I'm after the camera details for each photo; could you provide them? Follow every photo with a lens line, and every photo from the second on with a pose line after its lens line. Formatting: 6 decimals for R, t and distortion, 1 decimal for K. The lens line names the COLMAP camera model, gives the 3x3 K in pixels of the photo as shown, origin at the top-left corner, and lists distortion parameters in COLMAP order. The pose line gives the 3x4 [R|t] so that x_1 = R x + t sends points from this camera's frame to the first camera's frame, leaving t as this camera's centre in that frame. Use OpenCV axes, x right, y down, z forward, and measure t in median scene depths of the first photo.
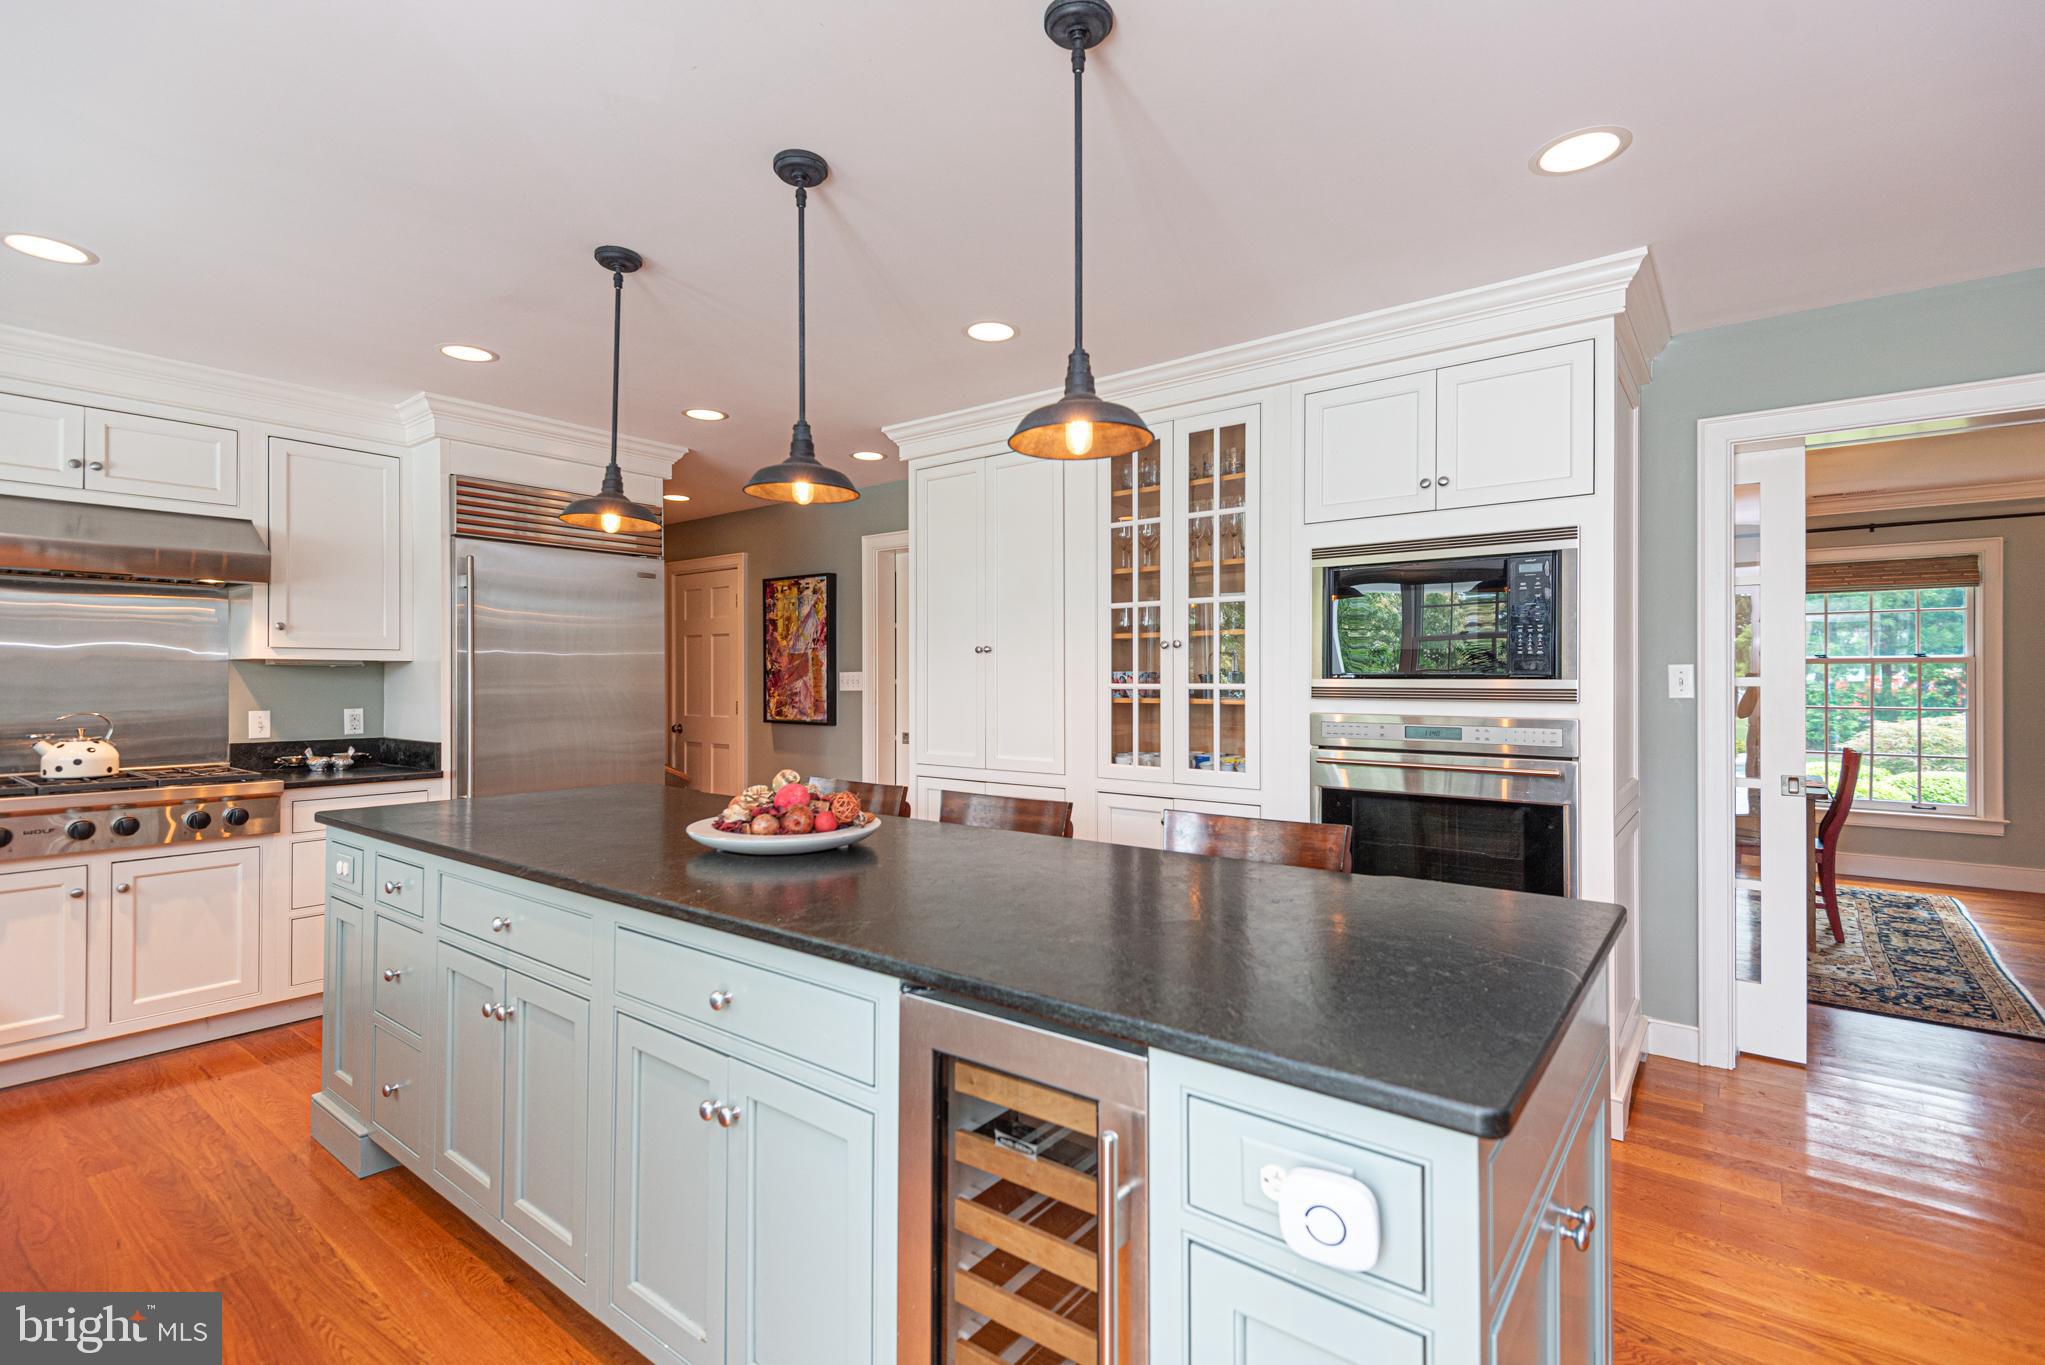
lens RADIAL K [[944.1, 0, 1023.4], [0, 944.1, 669.9], [0, 0, 1]] dist [0.029840, -0.011560]
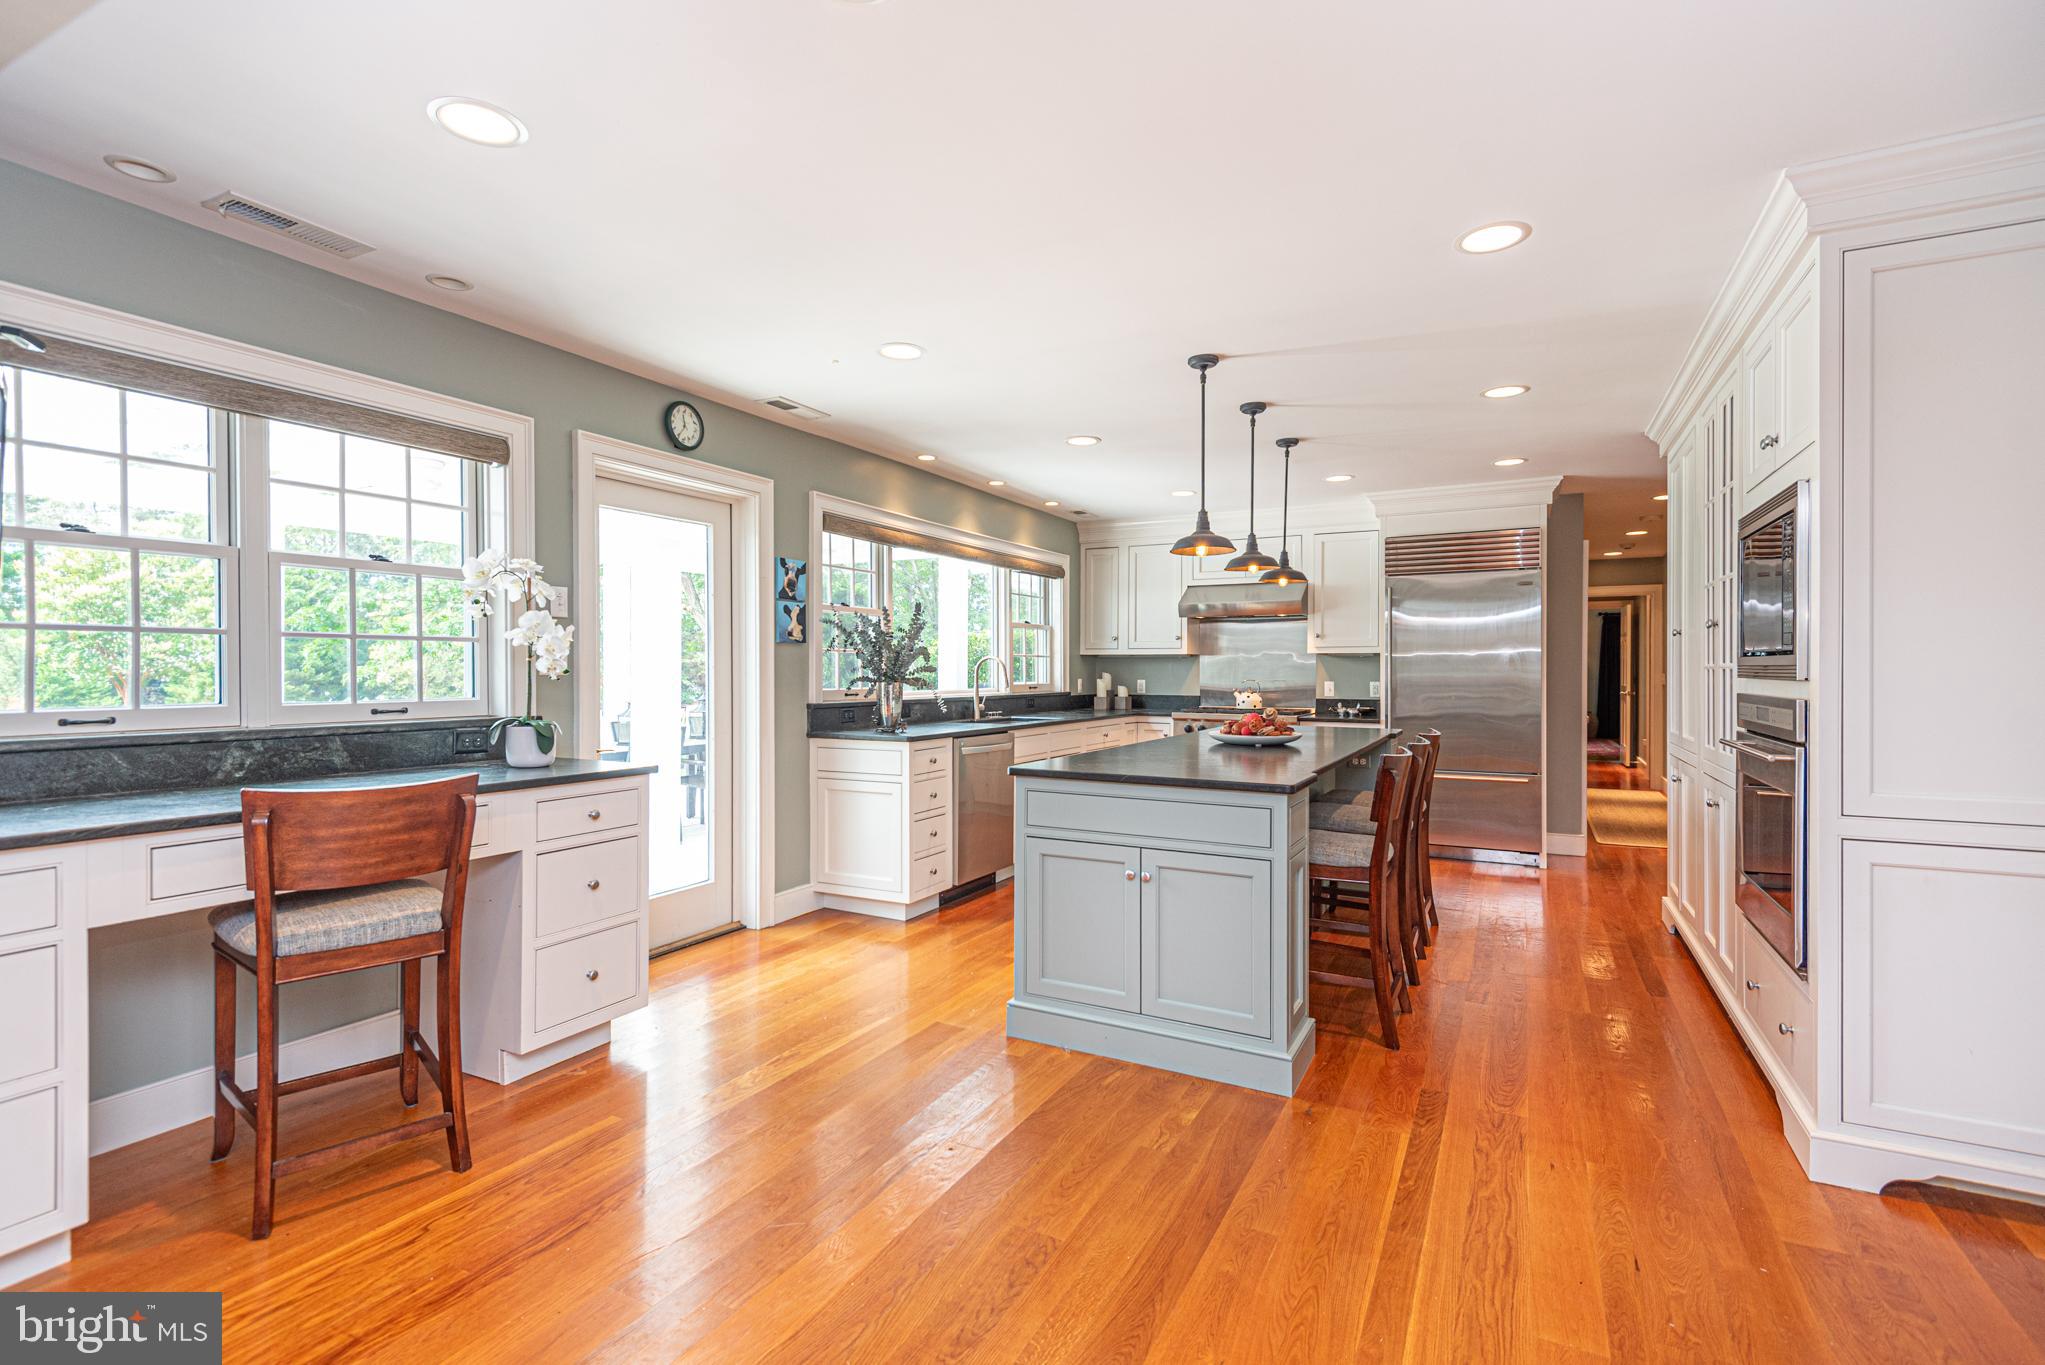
lens RADIAL K [[944.1, 0, 1020.0], [0, 944.1, 685.0], [0, 0, 1]] dist [0.029840, -0.011560]
pose [[0.177099, 0.016537, -0.984054, 1.019772], [0.009517, 0.999783, 0.018514, 0.011520], [0.984147, -0.012644, 0.176903, 0.099972]]
